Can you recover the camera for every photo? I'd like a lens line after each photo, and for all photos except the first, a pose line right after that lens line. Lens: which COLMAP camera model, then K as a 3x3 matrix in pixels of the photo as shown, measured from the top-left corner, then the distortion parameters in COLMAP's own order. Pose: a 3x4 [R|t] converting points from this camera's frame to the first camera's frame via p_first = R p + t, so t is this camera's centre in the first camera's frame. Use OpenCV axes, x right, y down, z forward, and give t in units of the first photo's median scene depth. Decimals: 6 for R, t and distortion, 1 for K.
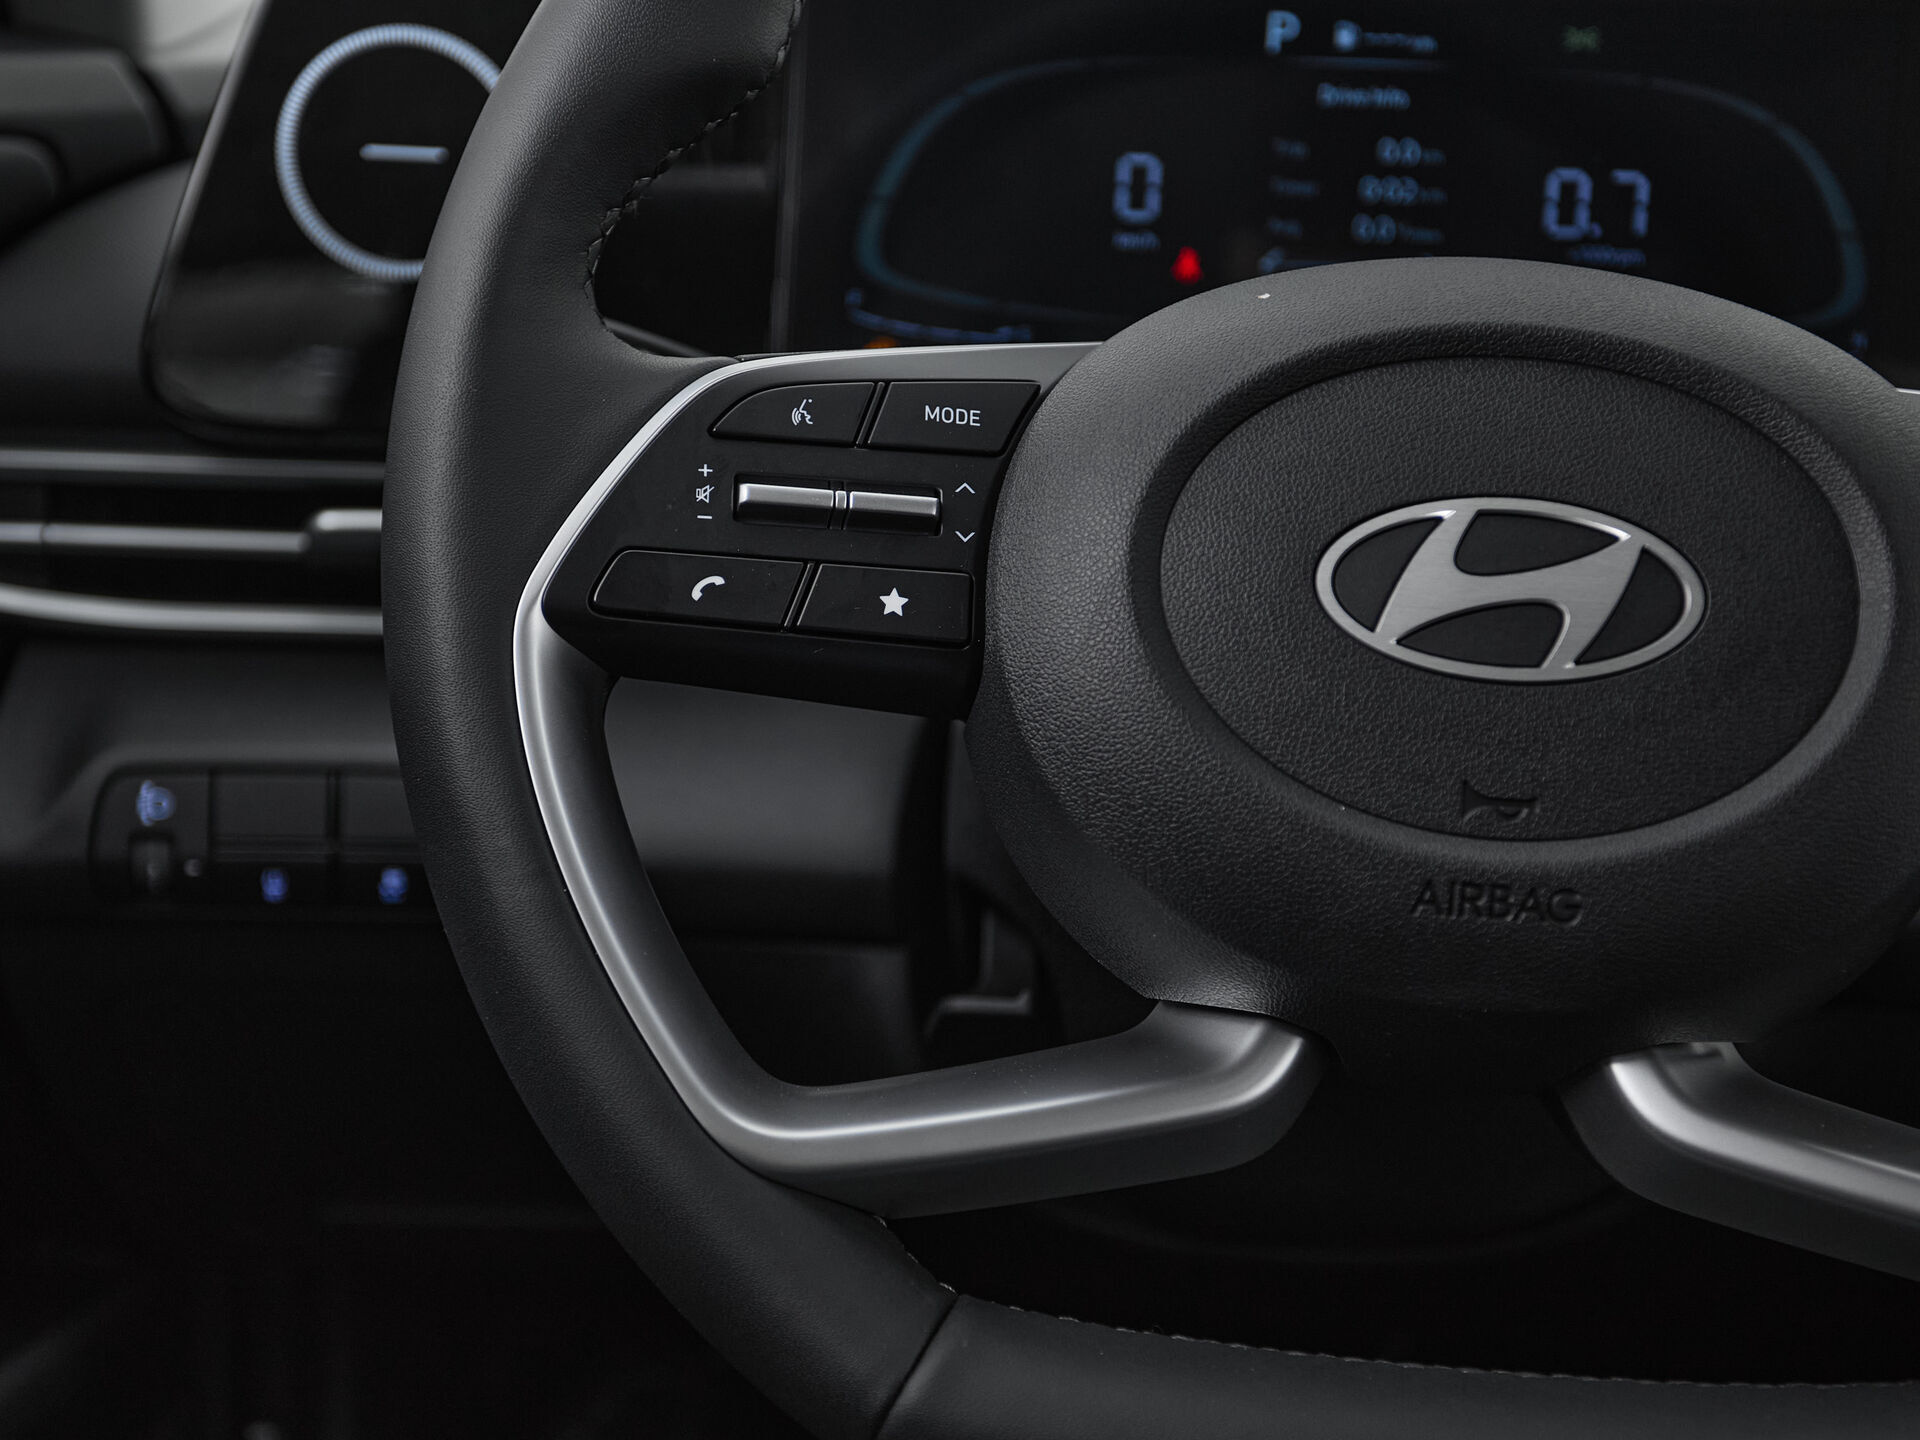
lens RADIAL K [[2758.4, 0, 809.3], [0, 2758.4, 787.8], [0, 0, 1]] dist [0.055176, 0.000000]
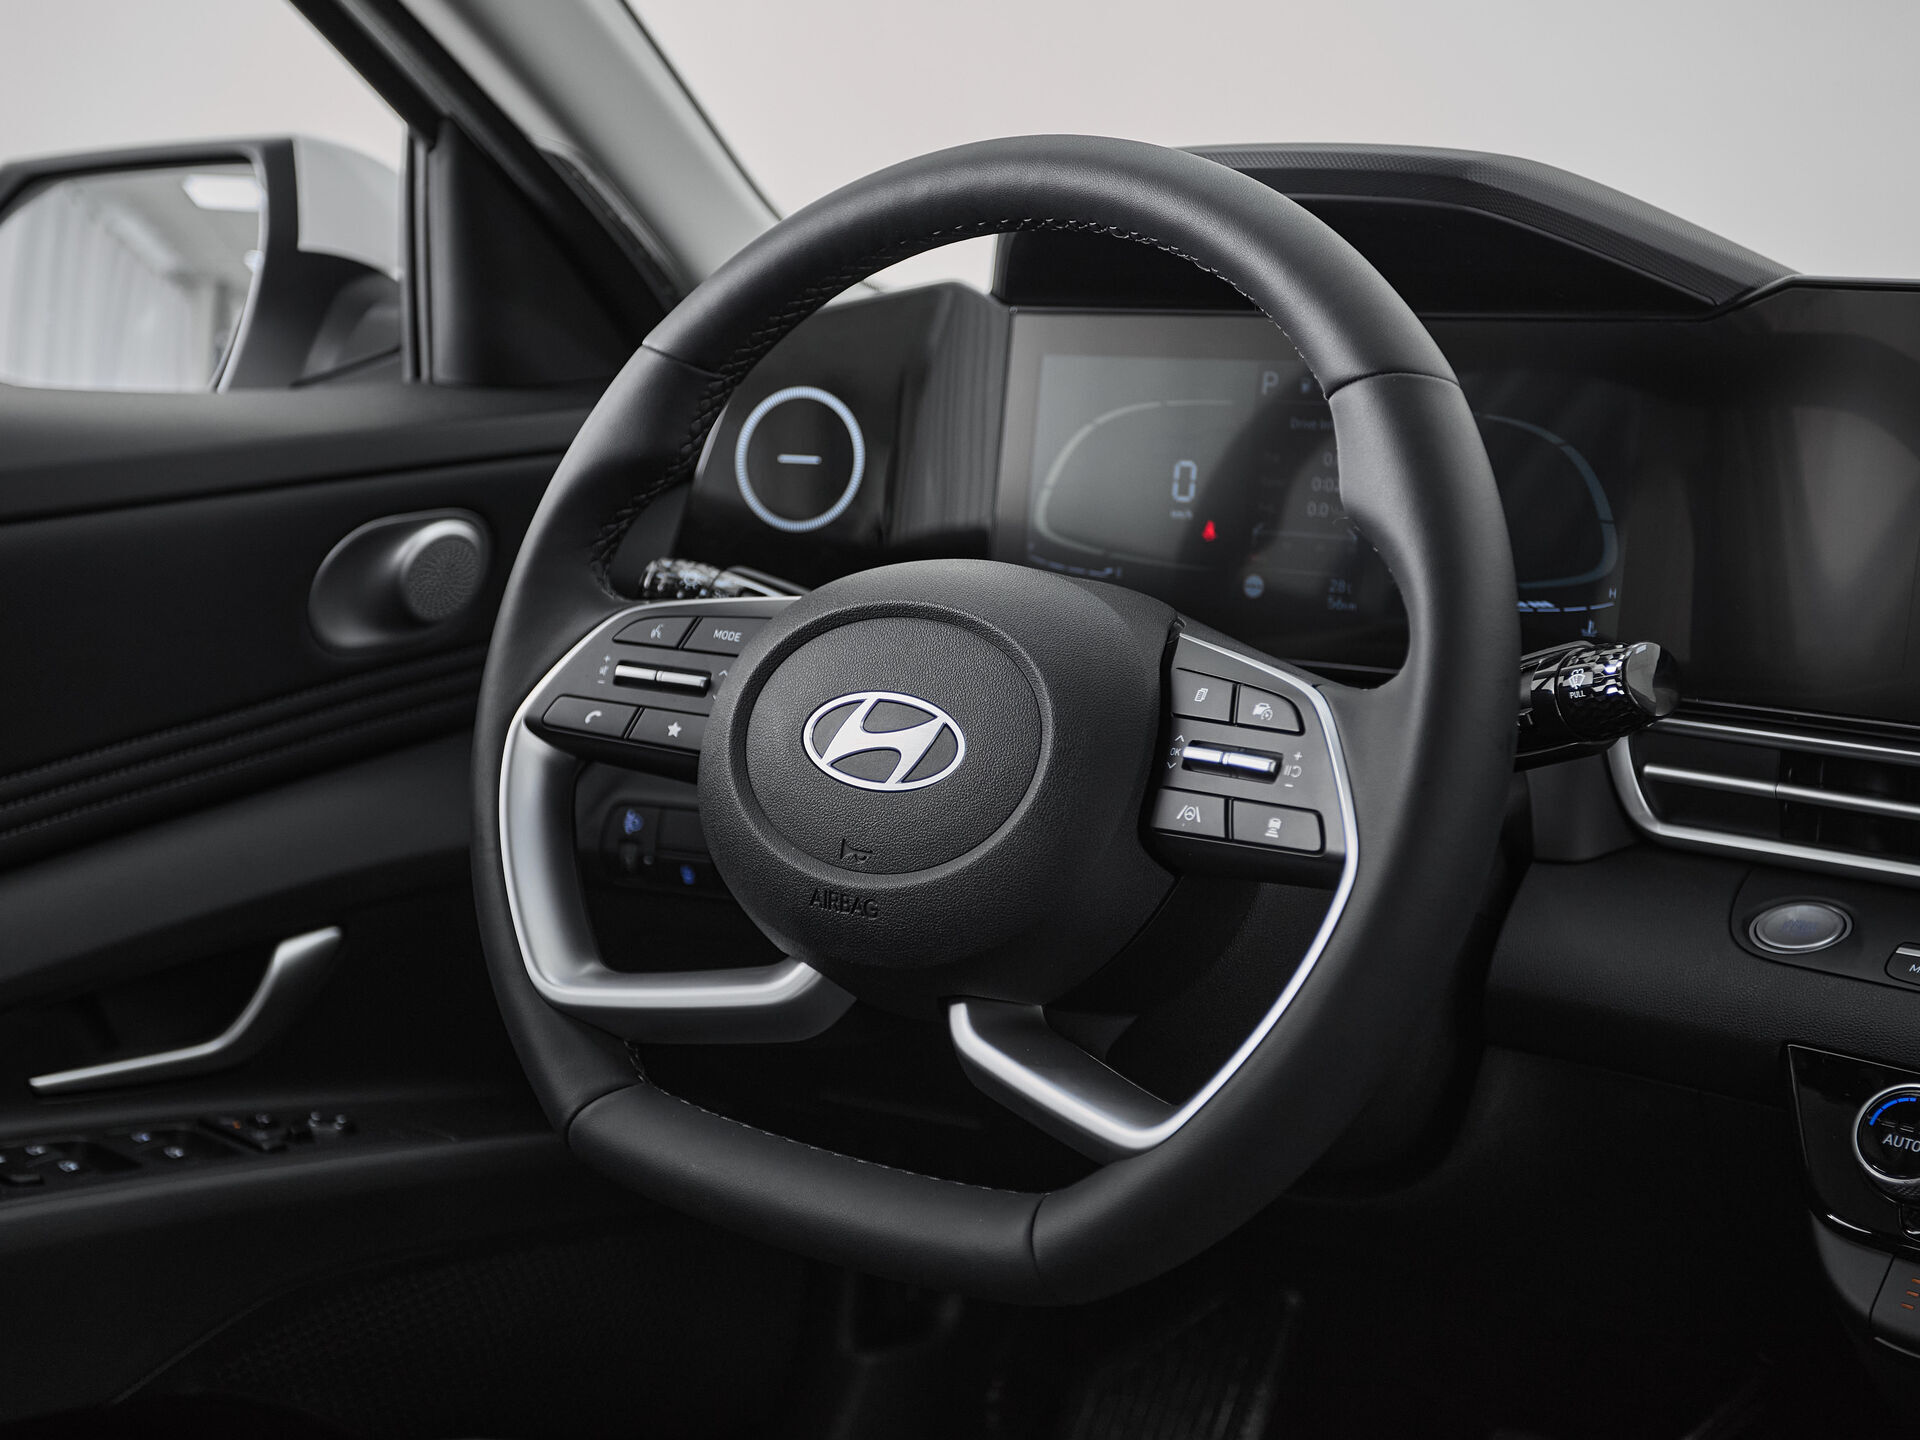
lens RADIAL K [[2608.3, 0, 893.7], [0, 2608.3, 717.3], [0, 0, 1]] dist [0.044961, 0.000000]
pose [[0.832509, 0.054813, -0.551293, 1.203866], [-0.089604, 0.995314, -0.036350, -0.022982], [0.546717, 0.079660, 0.833520, -0.467632]]
